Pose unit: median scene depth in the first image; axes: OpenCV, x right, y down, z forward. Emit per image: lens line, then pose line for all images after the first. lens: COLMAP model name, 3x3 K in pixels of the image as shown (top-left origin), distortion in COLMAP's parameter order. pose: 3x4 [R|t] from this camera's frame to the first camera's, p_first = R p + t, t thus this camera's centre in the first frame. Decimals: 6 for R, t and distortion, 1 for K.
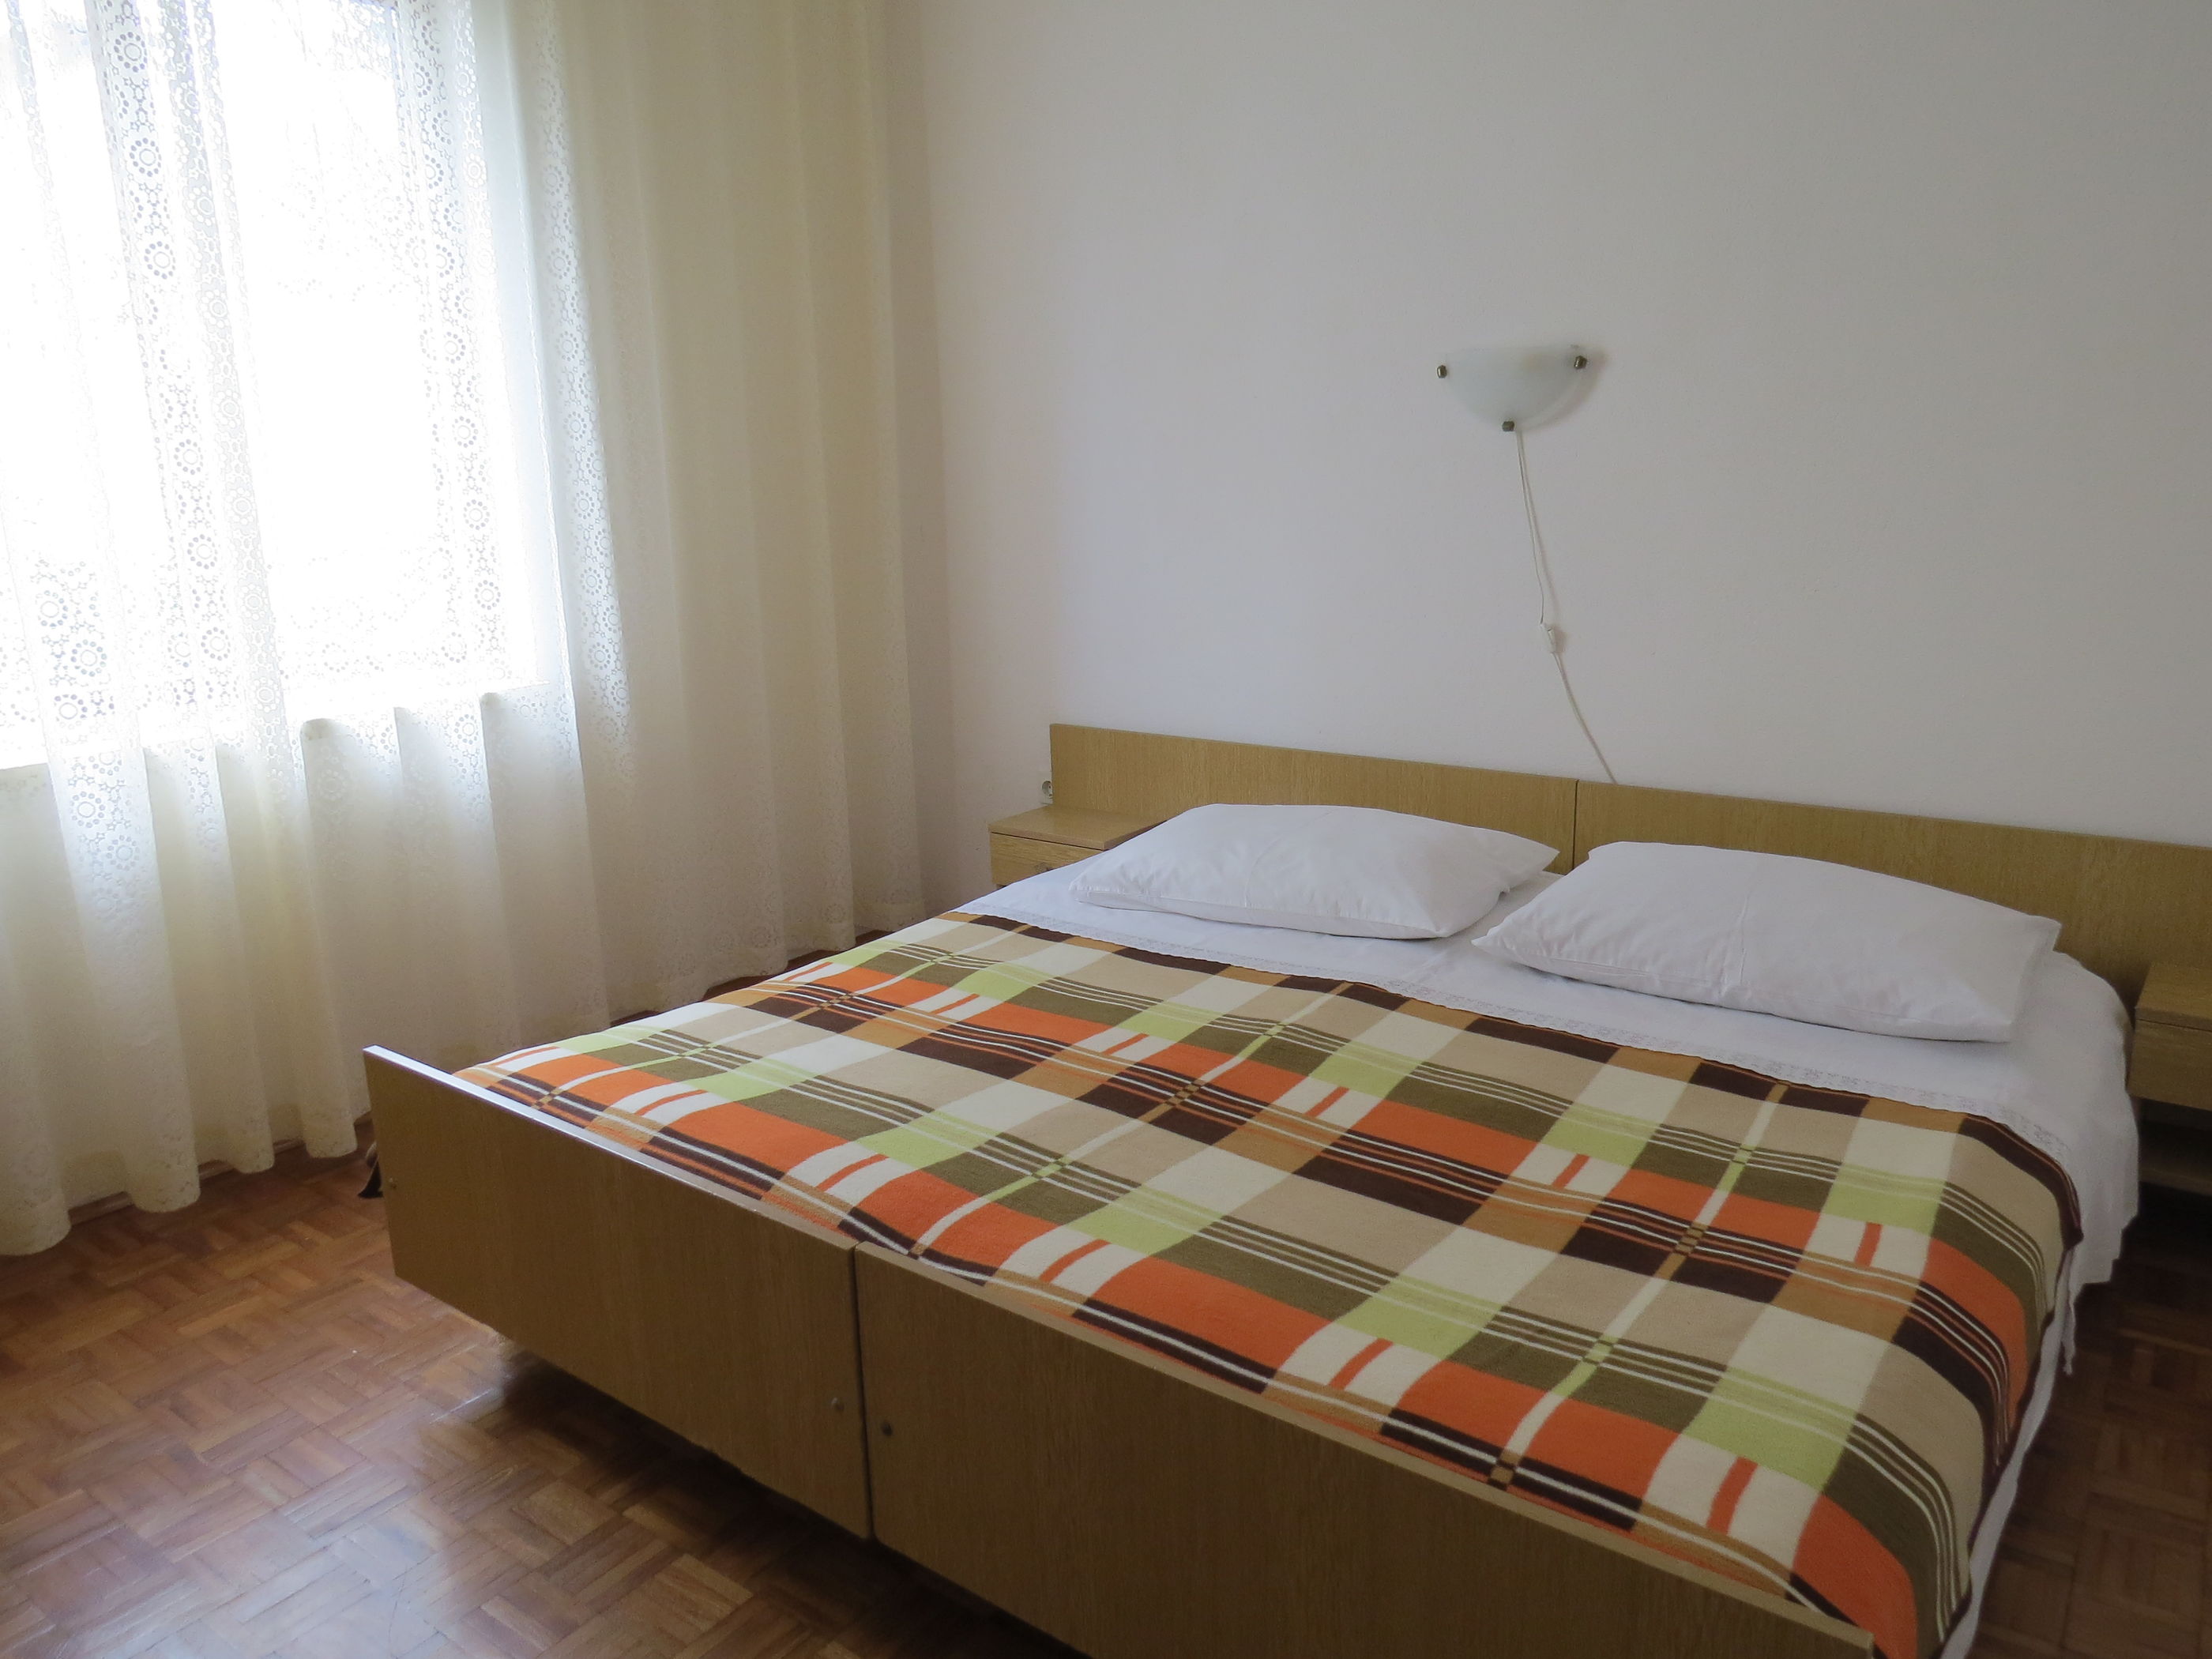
lens RADIAL K [[1580.2, 0, 1106.0], [0, 1580.2, 829.5], [0, 0, 1]] dist [-0.005496, -0.007076]
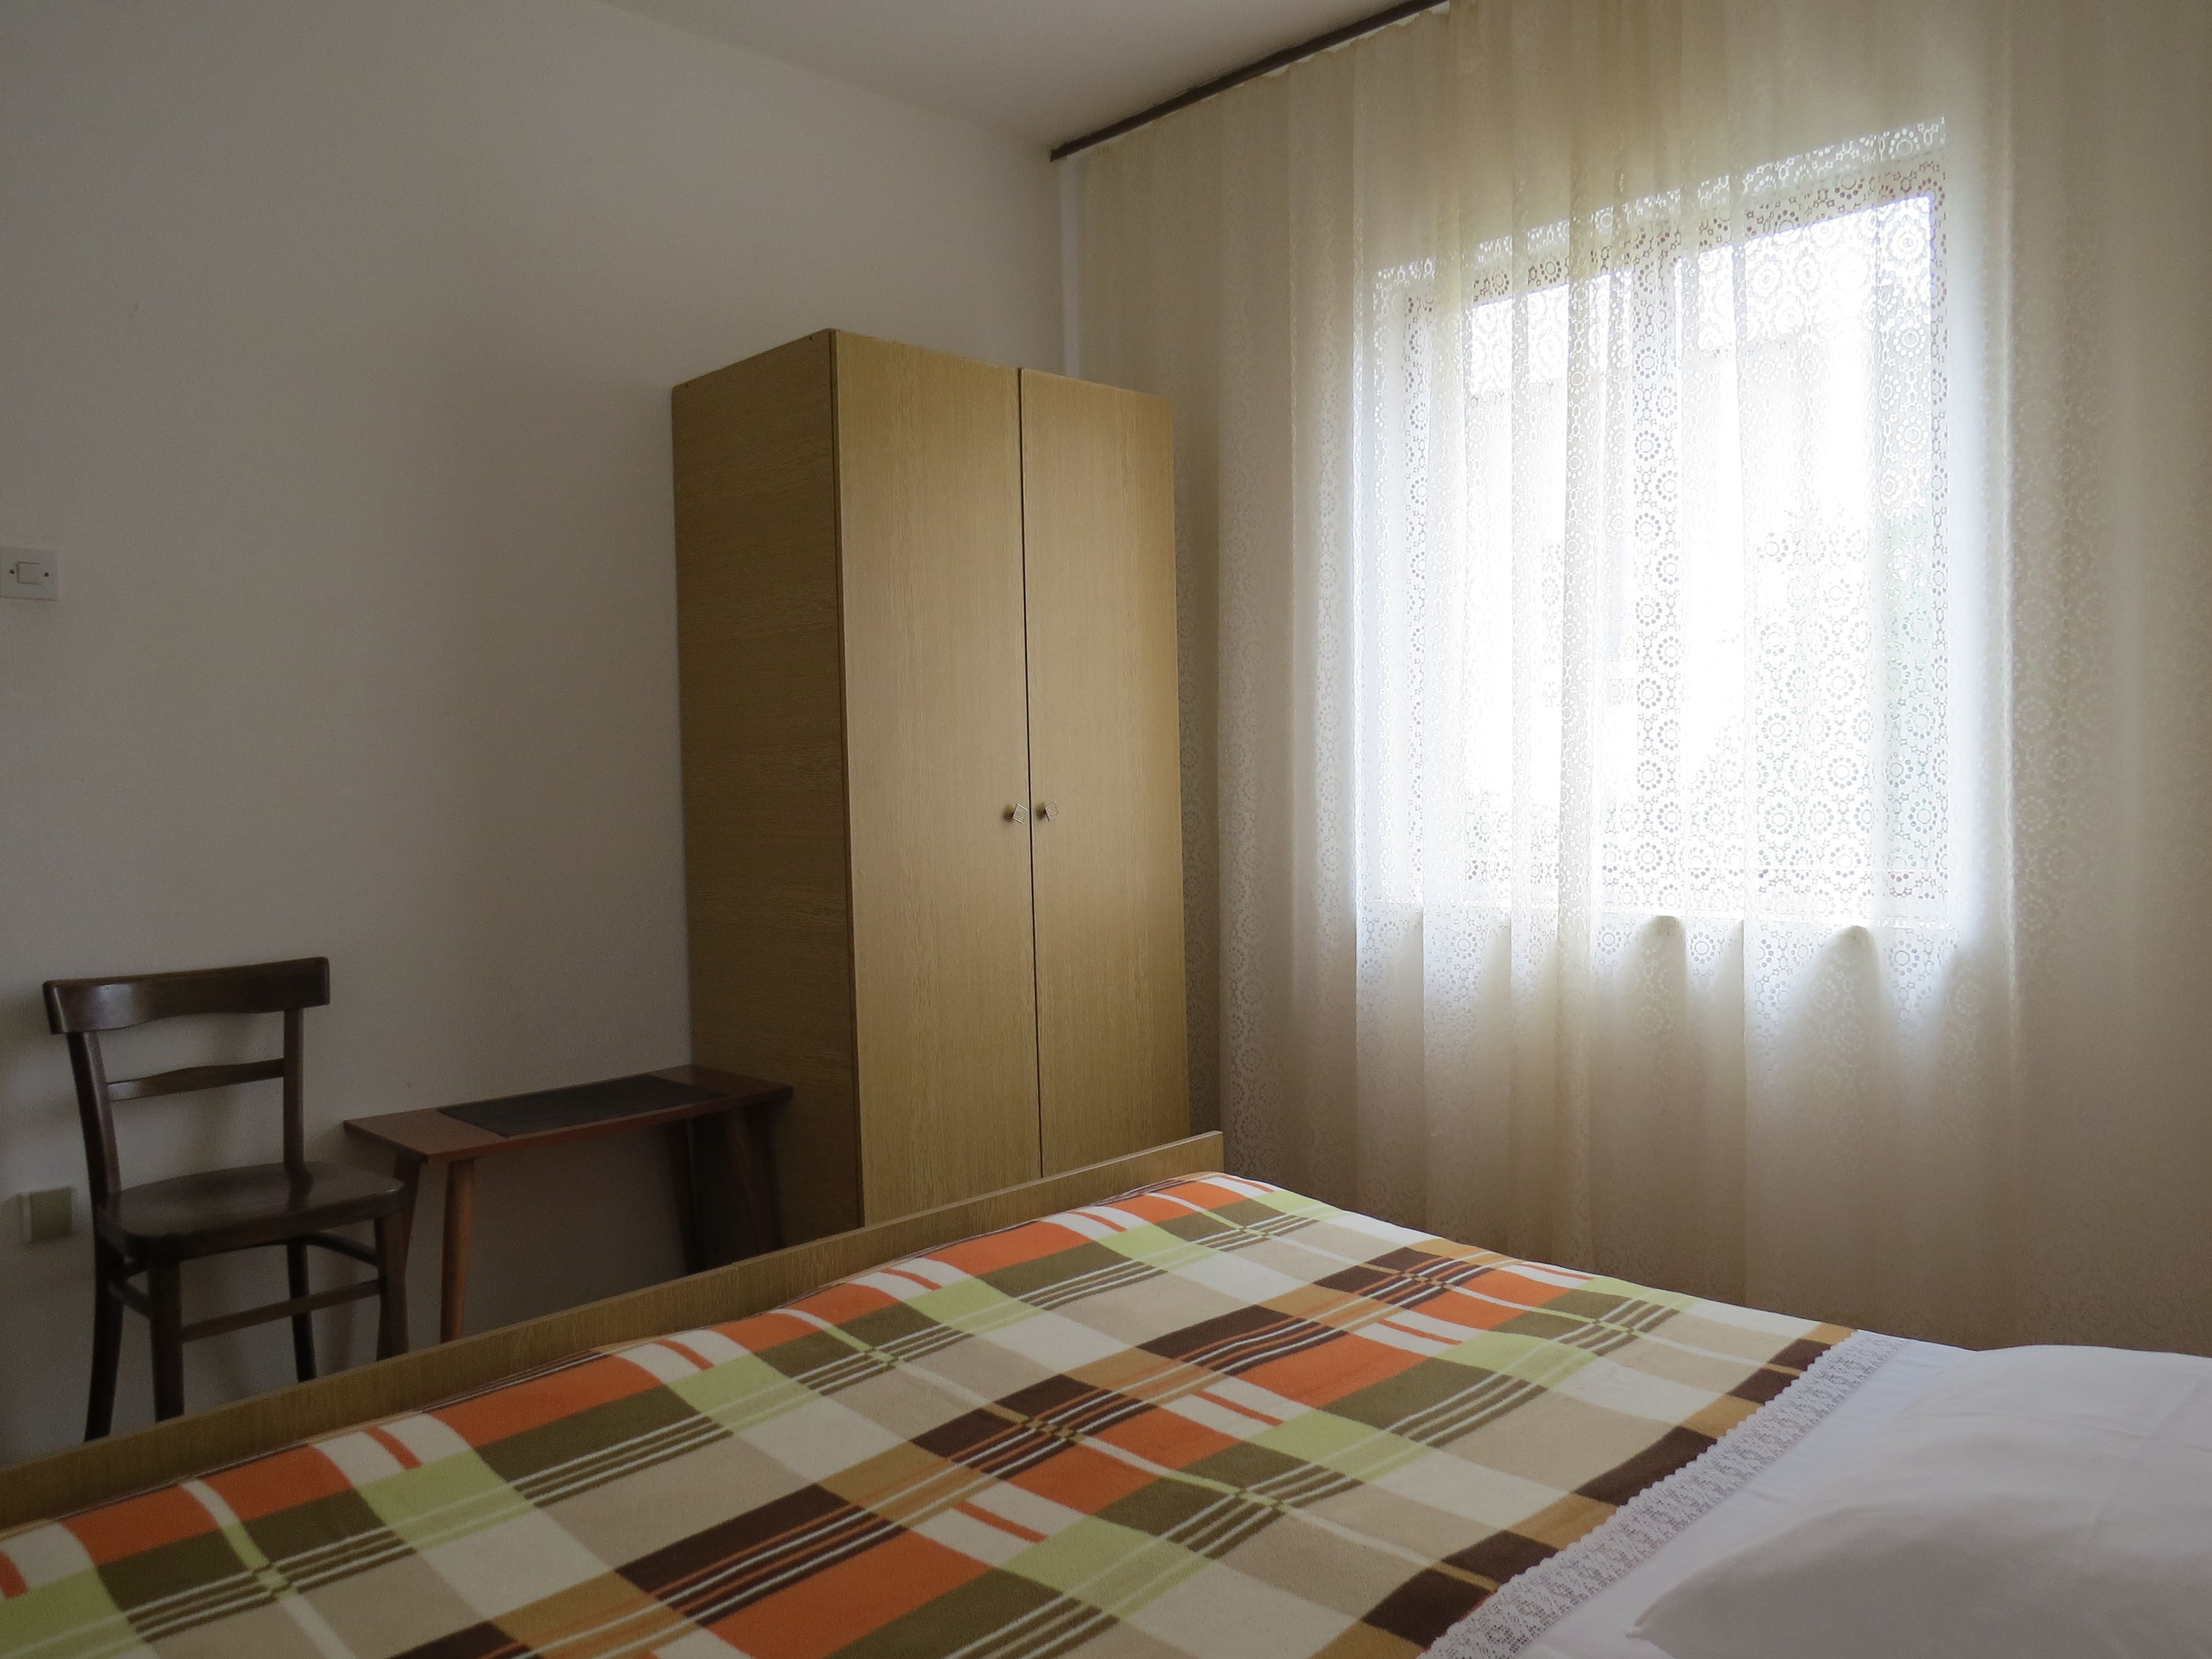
lens RADIAL K [[1580.2, 0, 1106.0], [0, 1580.2, 829.5], [0, 0, 1]] dist [-0.005496, -0.007076]
pose [[-0.123316, 0.072284, -0.989731, 0.739994], [-0.214987, 0.971712, 0.097755, -0.189969], [0.968800, 0.224834, -0.104287, 0.958474]]
